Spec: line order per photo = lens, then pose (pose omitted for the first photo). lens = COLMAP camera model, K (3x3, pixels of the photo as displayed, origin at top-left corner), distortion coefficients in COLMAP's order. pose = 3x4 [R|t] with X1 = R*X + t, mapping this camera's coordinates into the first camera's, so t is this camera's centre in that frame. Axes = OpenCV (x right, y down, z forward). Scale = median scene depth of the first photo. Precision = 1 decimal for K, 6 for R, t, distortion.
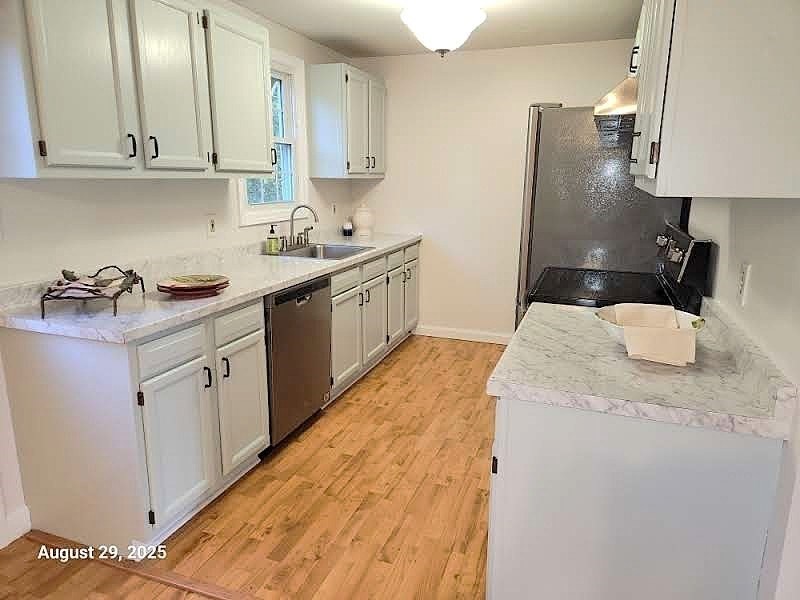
lens RADIAL K [[536.2, 0, 401.5], [0, 536.2, 298.2], [0, 0, 1]] dist [0.033173, 0.000855]
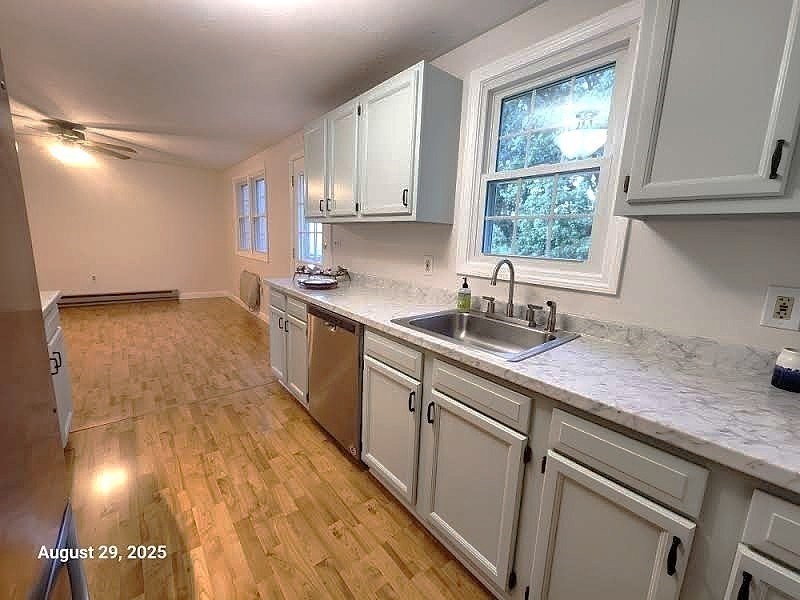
lens RADIAL K [[326.1, 0, 399.6], [0, 326.1, 296.5], [0, 0, 1]] dist [-0.001156, -0.000215]
pose [[-0.501600, 0.117793, -0.857043, 0.303529], [-0.241383, 0.932284, 0.269407, -0.262853], [0.830742, 0.342010, -0.439201, 1.361439]]
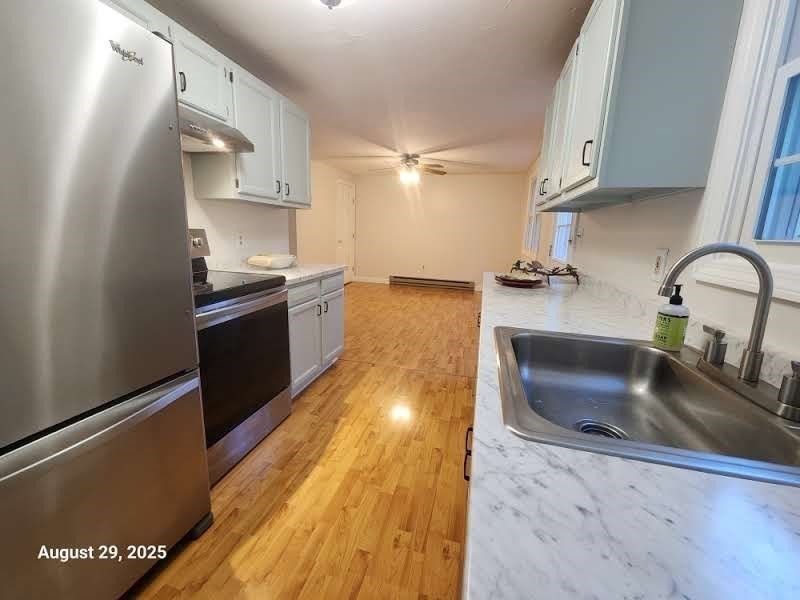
lens RADIAL K [[326.1, 0, 397.4], [0, 326.1, 296.9], [0, 0, 1]] dist [-0.001156, -0.000215]
pose [[-0.995053, -0.025348, -0.096060, 0.018621], [-0.062939, 0.908962, 0.412100, -0.263775], [0.076869, 0.416107, -0.906061, 1.456078]]
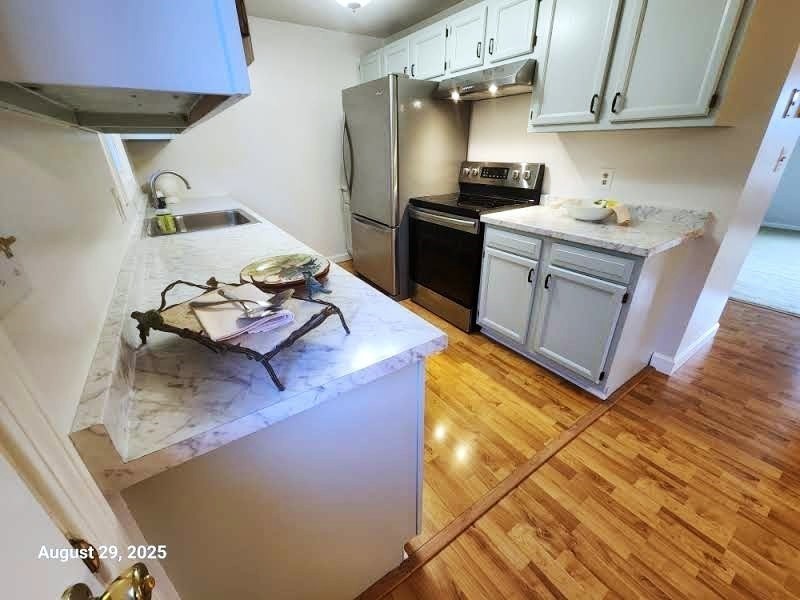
lens RADIAL K [[326.1, 0, 399.7], [0, 326.1, 298.1], [0, 0, 1]] dist [-0.001156, -0.000215]
pose [[0.583810, -0.362546, 0.726448, -0.520821], [0.206665, 0.931648, 0.298868, -0.078002], [-0.785147, -0.024351, 0.618831, 0.471363]]
